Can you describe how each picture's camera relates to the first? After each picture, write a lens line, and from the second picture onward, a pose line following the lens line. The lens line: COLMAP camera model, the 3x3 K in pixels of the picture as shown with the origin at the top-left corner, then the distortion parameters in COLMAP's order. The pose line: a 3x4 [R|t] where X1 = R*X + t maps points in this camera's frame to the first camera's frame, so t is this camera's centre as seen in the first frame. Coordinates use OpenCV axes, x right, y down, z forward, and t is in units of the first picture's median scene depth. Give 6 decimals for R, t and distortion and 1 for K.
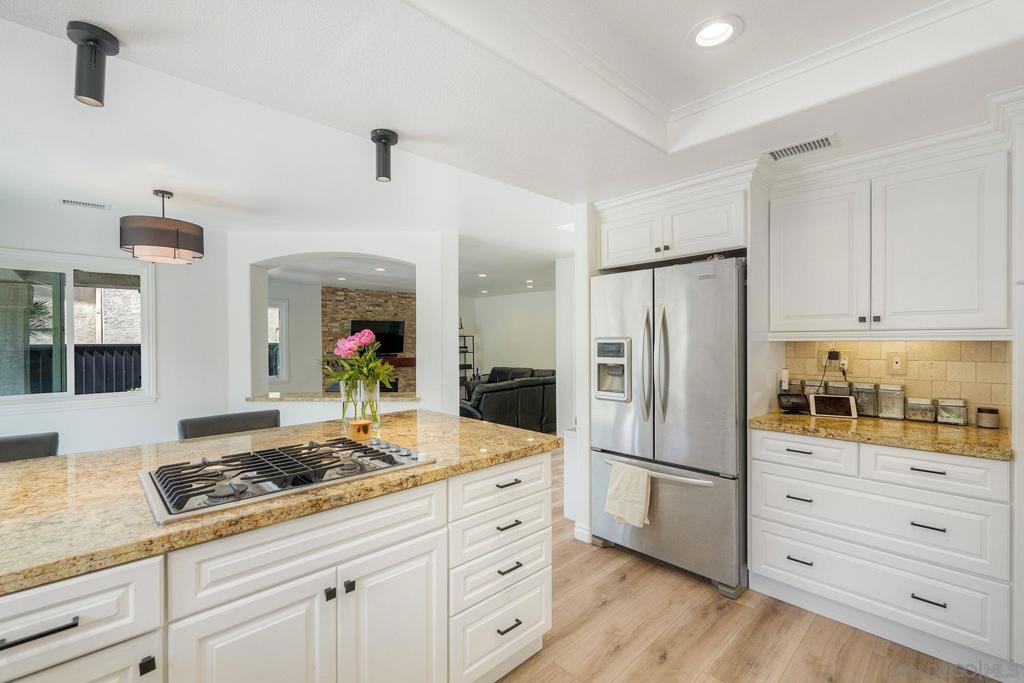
lens RADIAL K [[450.2, 0, 513.7], [0, 450.2, 343.5], [0, 0, 1]] dist [0.002420, -0.000420]
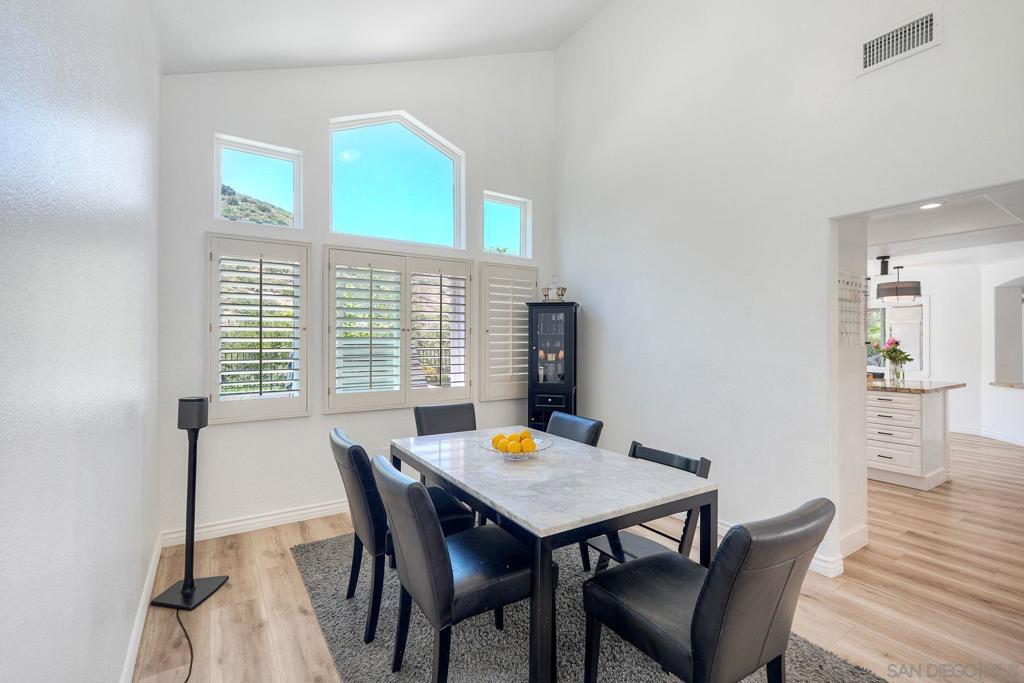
lens RADIAL K [[450.2, 0, 510.5], [0, 450.2, 340.3], [0, 0, 1]] dist [0.002420, -0.000420]
pose [[-0.195032, 0.003406, -0.980791, 1.225679], [-0.009040, 0.999945, 0.005270, -0.006976], [0.980755, 0.009894, -0.194991, -0.230074]]
